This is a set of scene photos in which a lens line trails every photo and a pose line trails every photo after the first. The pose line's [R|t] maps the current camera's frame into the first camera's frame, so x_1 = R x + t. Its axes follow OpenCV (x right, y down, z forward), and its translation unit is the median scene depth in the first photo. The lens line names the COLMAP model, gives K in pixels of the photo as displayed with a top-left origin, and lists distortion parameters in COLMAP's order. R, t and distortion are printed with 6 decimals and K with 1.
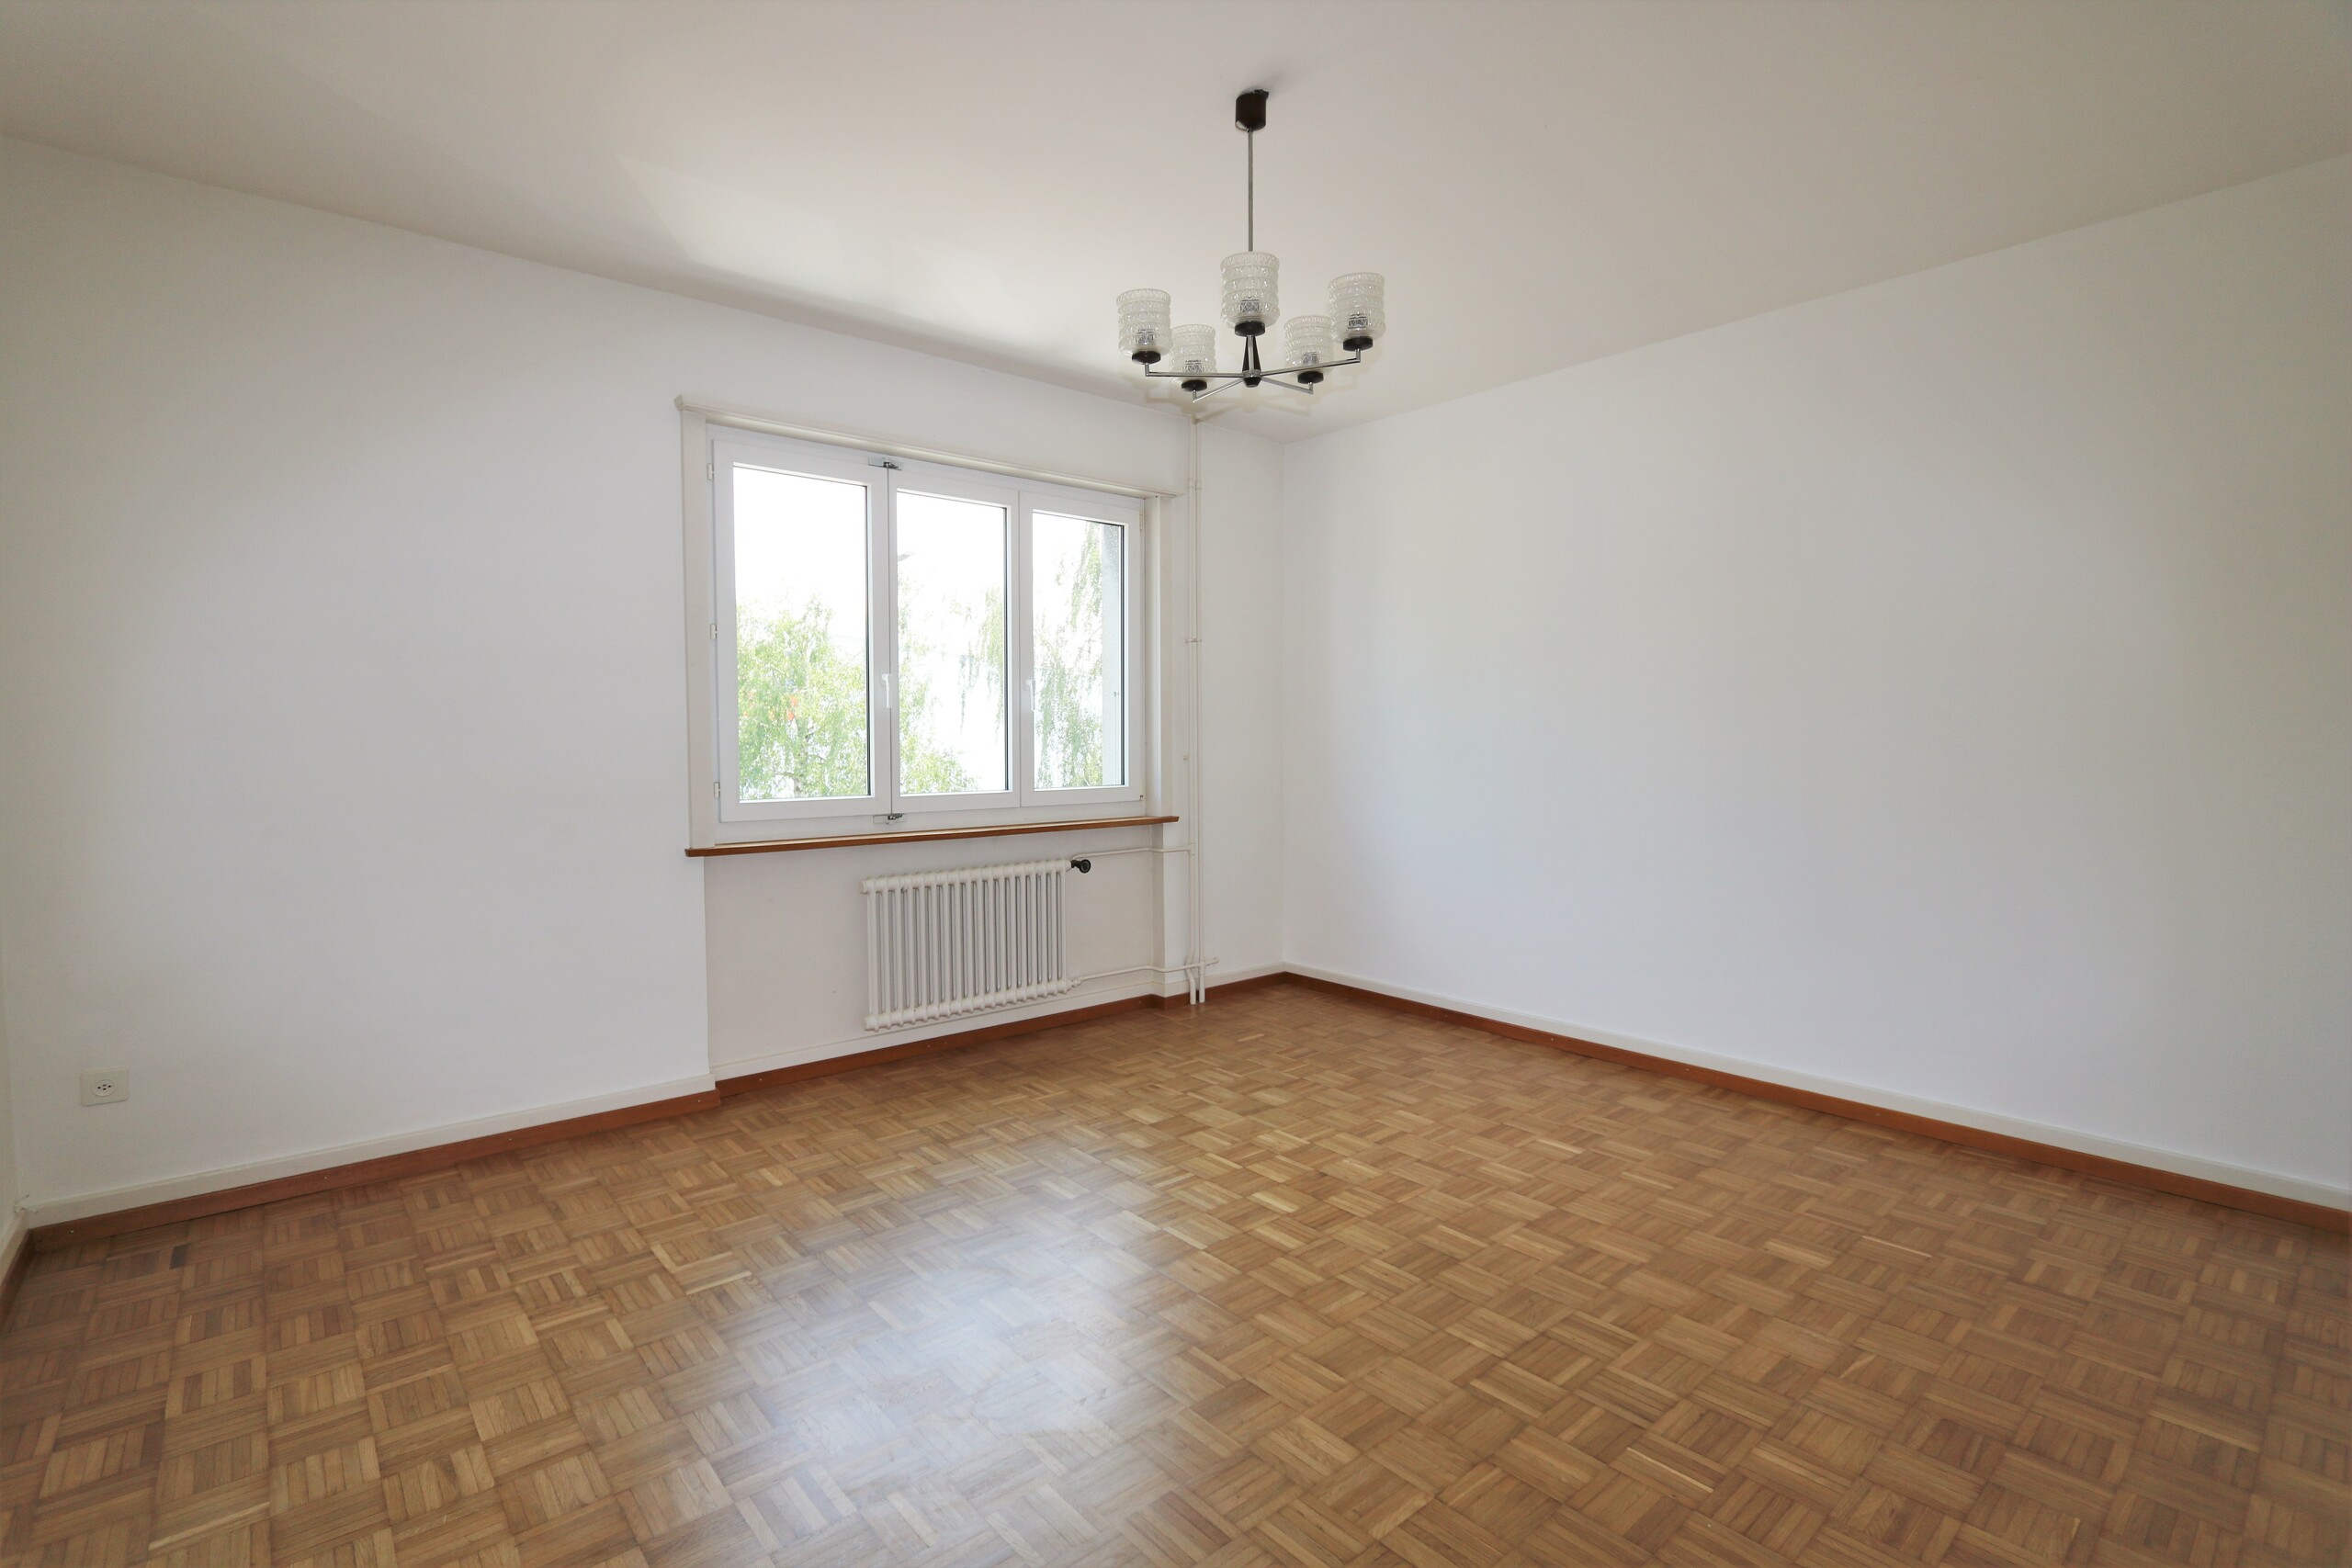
lens RADIAL K [[1057.2, 0, 1159.8], [0, 1057.2, 781.0], [0, 0, 1]] dist [-0.024070, 0.007962]
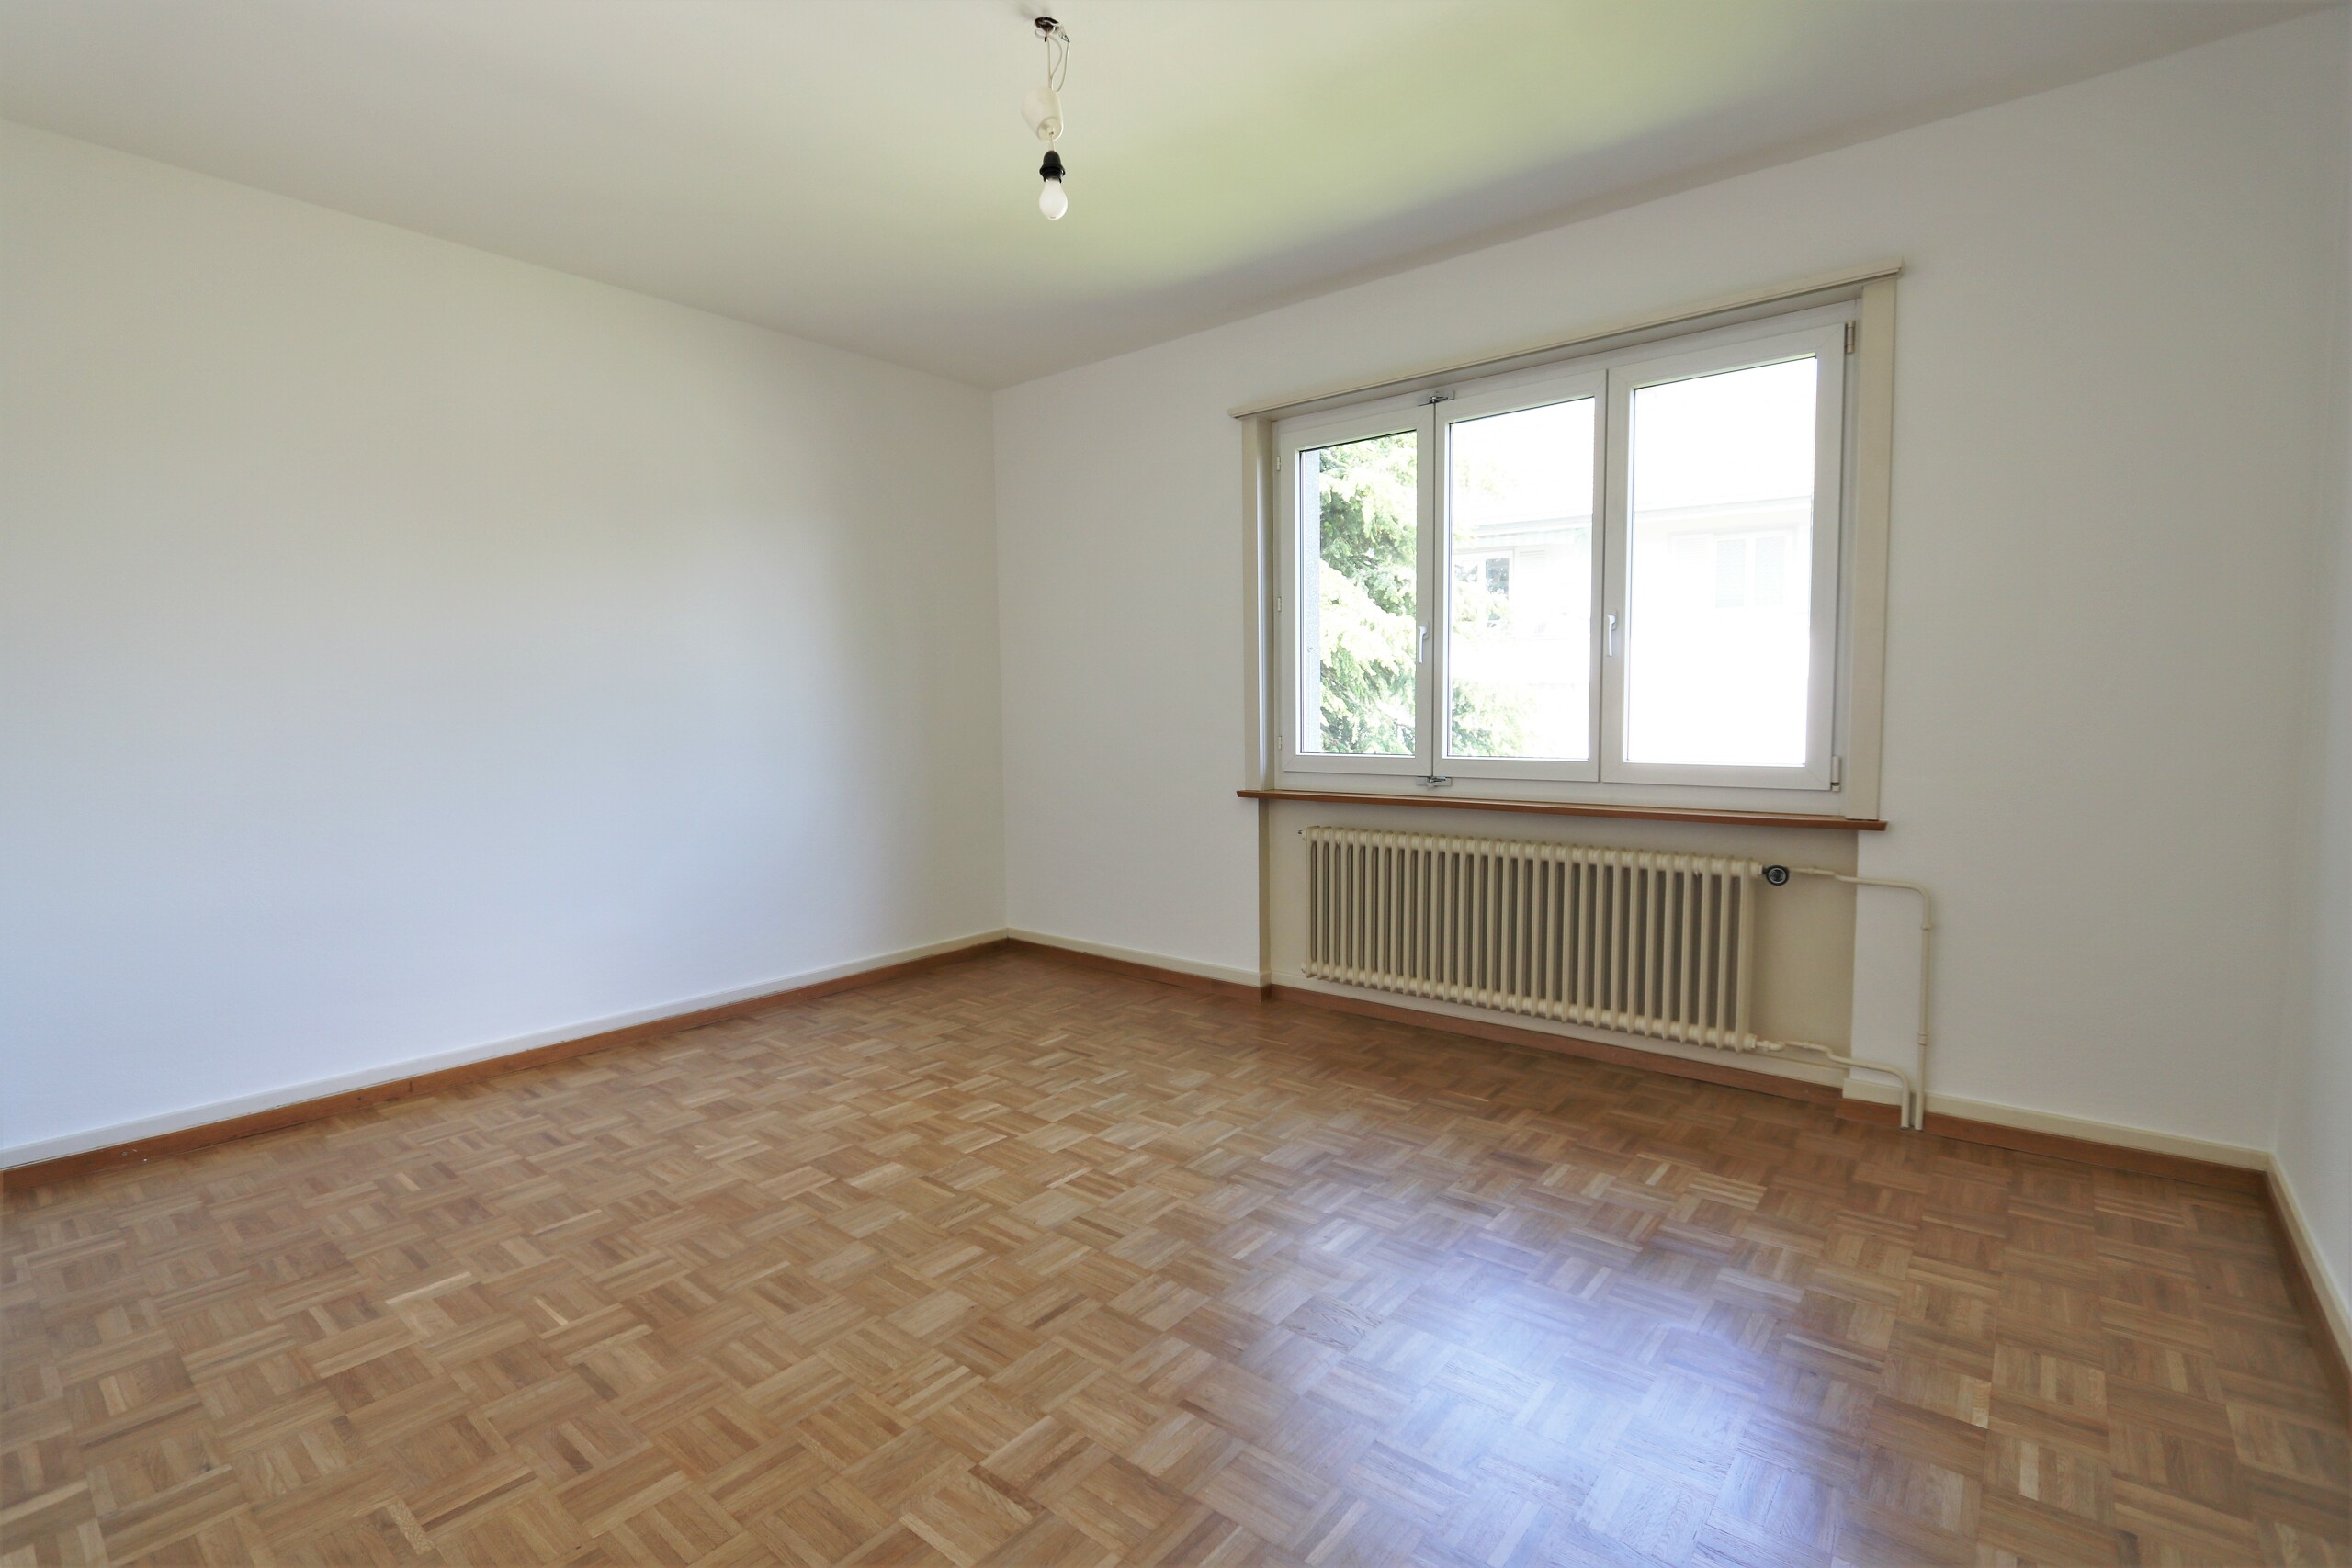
lens RADIAL K [[1057.2, 0, 1159.8], [0, 1057.2, 781.0], [0, 0, 1]] dist [-0.024070, 0.007962]
pose [[0.139338, 0.087579, -0.986364, 0.624185], [-0.007777, 0.996147, 0.087349, -0.044838], [0.990214, -0.004500, 0.139483, 0.582487]]
